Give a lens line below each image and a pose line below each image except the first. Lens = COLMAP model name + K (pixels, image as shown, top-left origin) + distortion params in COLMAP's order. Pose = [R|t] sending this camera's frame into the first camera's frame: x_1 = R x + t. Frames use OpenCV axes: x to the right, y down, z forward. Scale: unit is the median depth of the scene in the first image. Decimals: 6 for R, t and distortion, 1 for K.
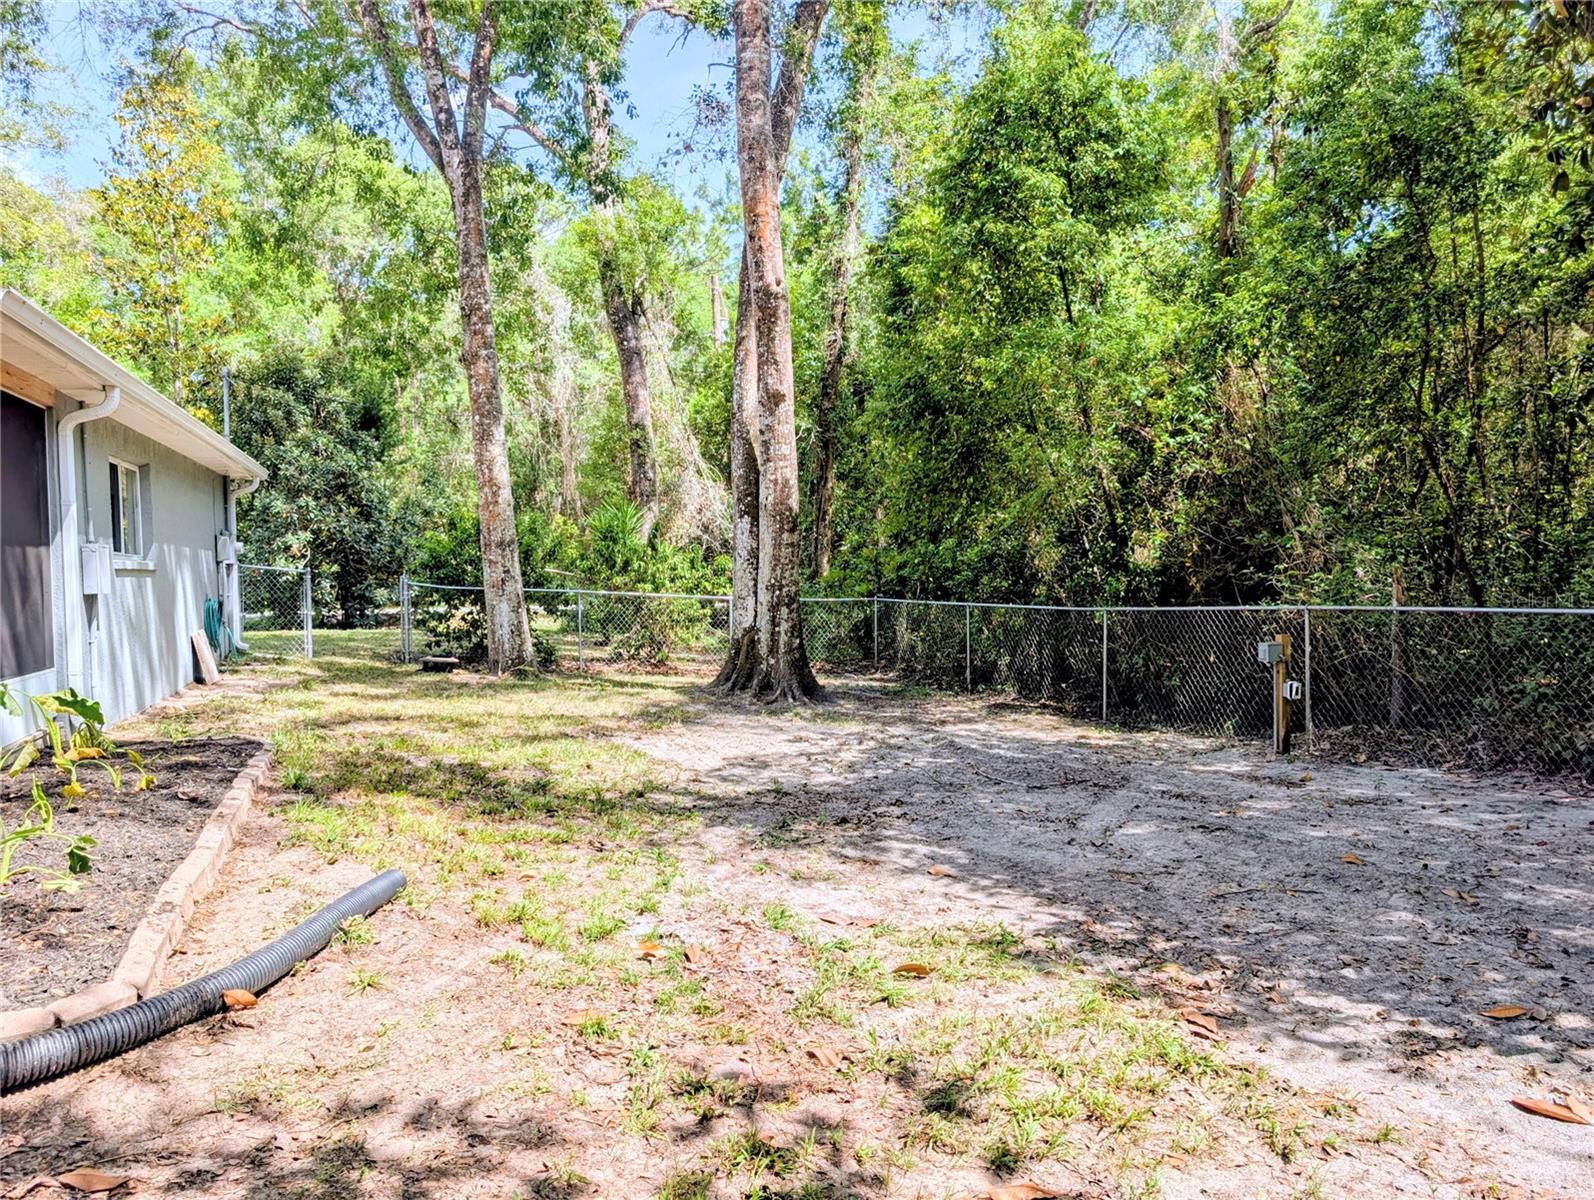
lens RADIAL K [[1143.4, 0, 797.0], [0, 1143.4, 600.0], [0, 0, 1]] dist [0.009121, -0.003537]
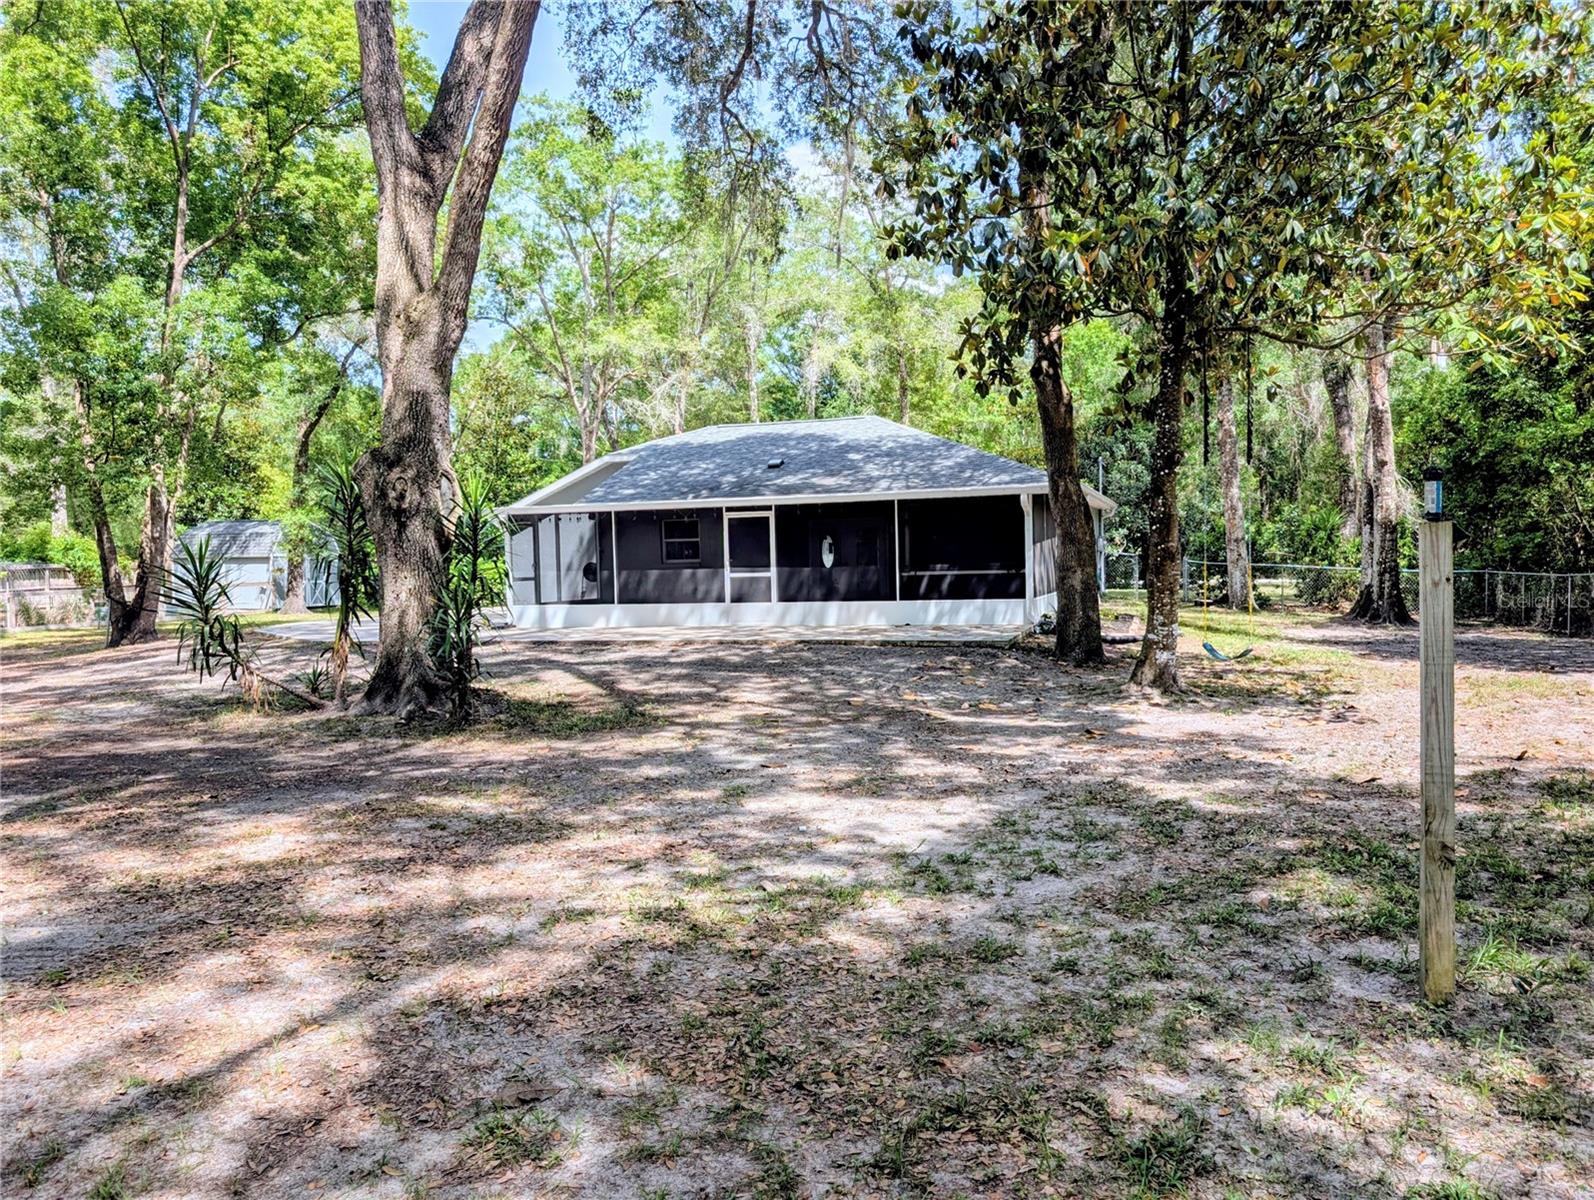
lens RADIAL K [[1143.4, 0, 797.0], [0, 1143.4, 600.0], [0, 0, 1]] dist [0.009121, -0.003537]
pose [[0.791418, 0.023196, -0.610835, 0.363459], [-0.012536, 0.999686, 0.021720, 0.020217], [0.611147, -0.009532, 0.791460, -1.054739]]
